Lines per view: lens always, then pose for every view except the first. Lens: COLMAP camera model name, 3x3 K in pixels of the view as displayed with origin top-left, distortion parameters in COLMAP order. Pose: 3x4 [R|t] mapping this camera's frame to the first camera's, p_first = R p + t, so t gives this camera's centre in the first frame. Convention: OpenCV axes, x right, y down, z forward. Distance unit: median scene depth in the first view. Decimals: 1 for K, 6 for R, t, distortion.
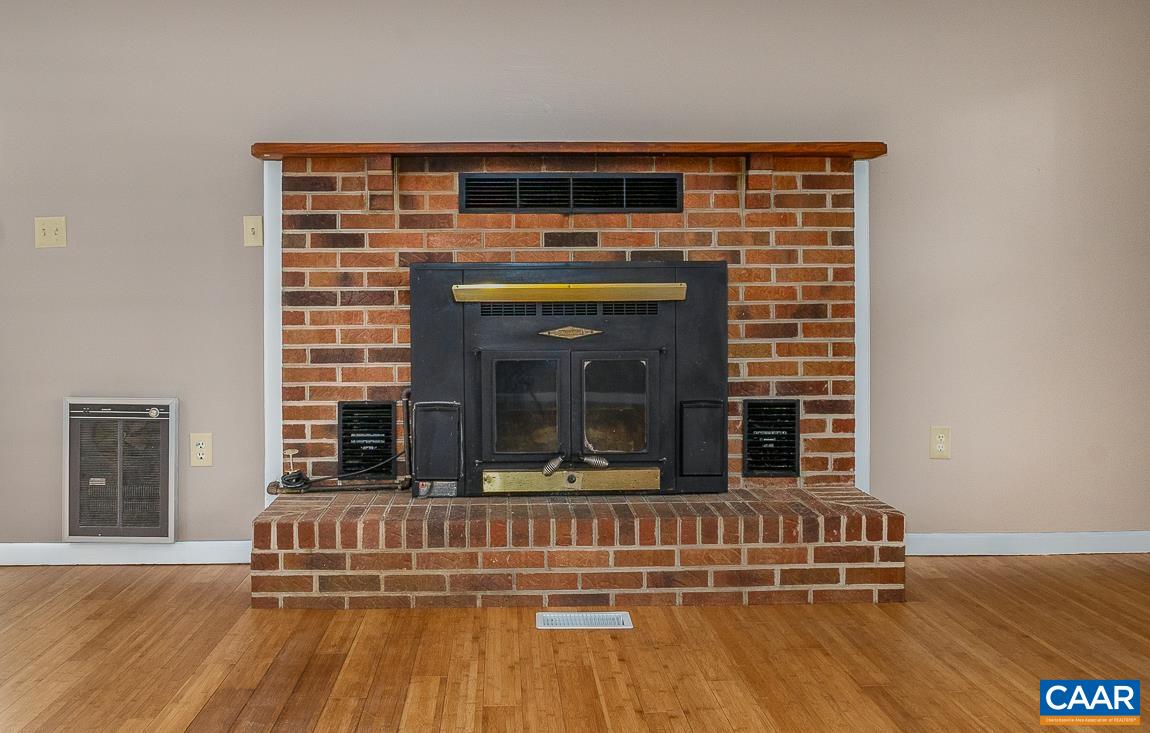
lens RADIAL K [[944.7, 0, 518.0], [0, 944.7, 298.8], [0, 0, 1]] dist [-0.016683, -0.004161]
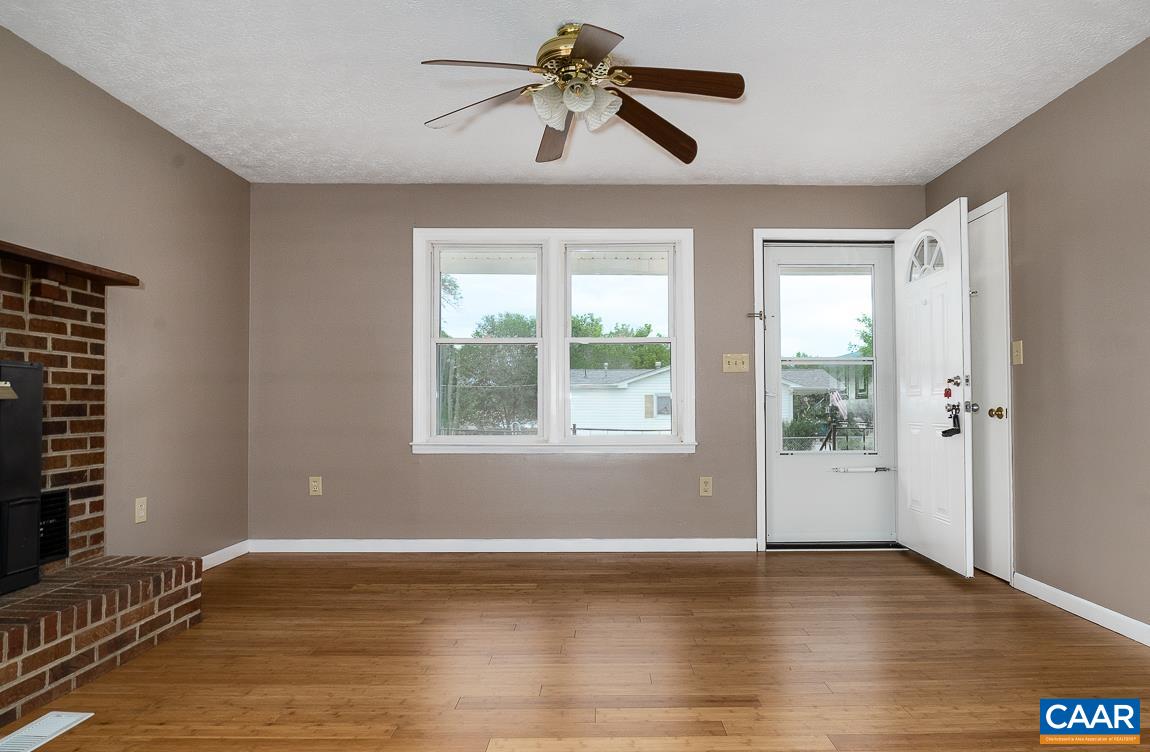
lens RADIAL K [[685.7, 0, 600.6], [0, 685.7, 390.7], [0, 0, 1]] dist [-0.003437, 0.005171]
pose [[0.040196, 0.025683, 0.998862, -0.510435], [-0.007436, 0.999650, -0.025404, 0.005888], [-0.999164, -0.006407, 0.040372, 0.337802]]
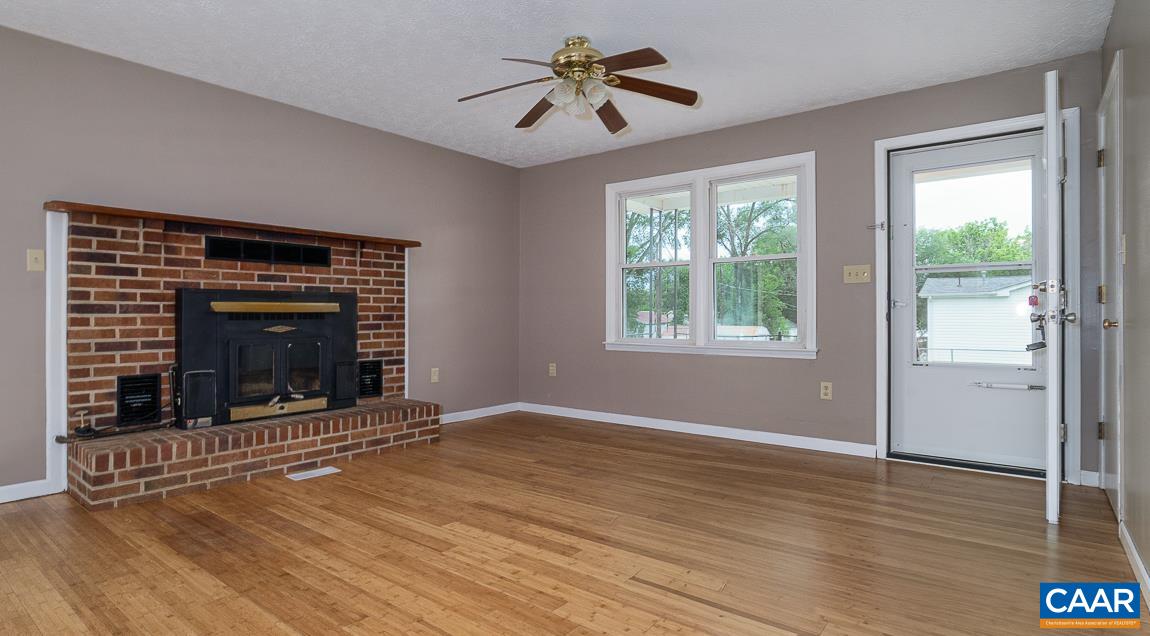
lens RADIAL K [[588.4, 0, 576.8], [0, 588.4, 309.7], [0, 0, 1]] dist [-0.005063, 0.000550]
pose [[0.643138, 0.010720, 0.765675, -0.439171], [-0.008518, 0.999940, -0.006845, 0.001002], [-0.765703, -0.002120, 0.643191, -0.180875]]
